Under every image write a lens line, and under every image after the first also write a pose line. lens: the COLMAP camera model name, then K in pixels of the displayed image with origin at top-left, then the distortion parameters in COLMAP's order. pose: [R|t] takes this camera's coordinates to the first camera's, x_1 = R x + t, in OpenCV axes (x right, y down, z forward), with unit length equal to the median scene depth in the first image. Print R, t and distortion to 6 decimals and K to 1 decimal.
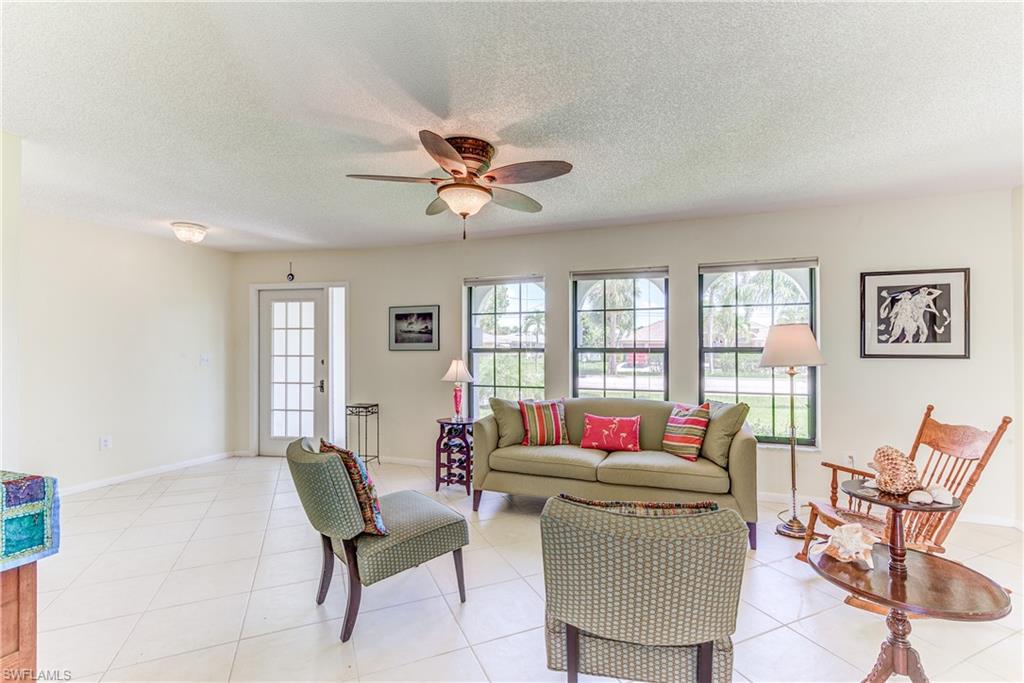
lens RADIAL K [[463.2, 0, 512.1], [0, 463.2, 345.2], [0, 0, 1]] dist [-0.003766, -0.000466]
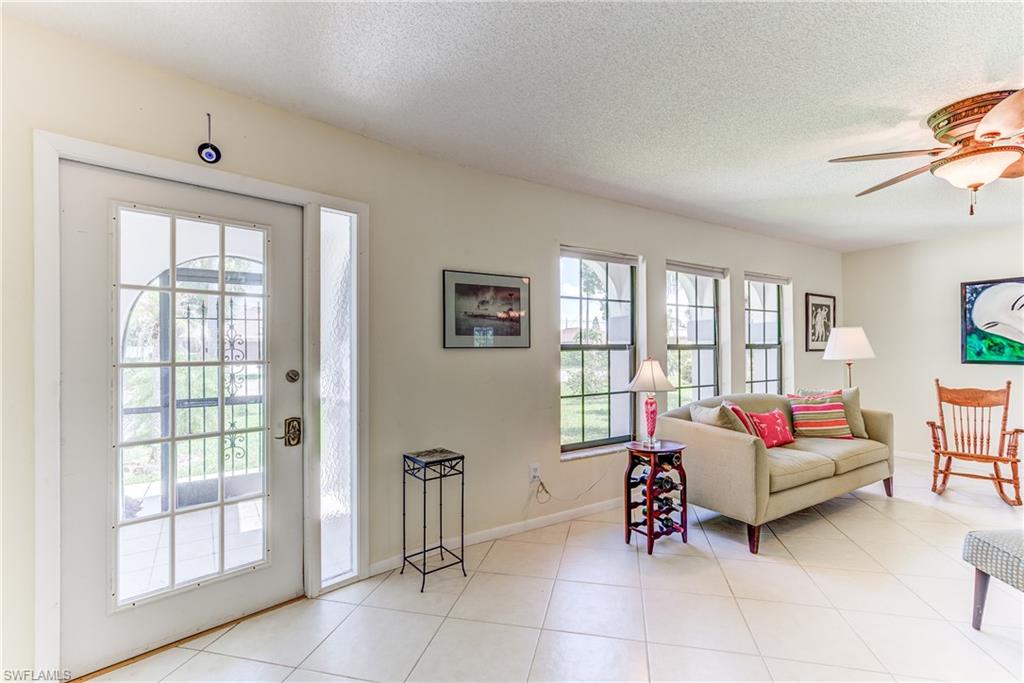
lens RADIAL K [[463.2, 0, 542.6], [0, 463.2, 347.4], [0, 0, 1]] dist [-0.003766, -0.000466]
pose [[0.594976, -0.001414, 0.803742, -0.644271], [-0.003429, 0.999985, 0.004297, 0.007542], [-0.803736, -0.005313, 0.594962, 0.582236]]
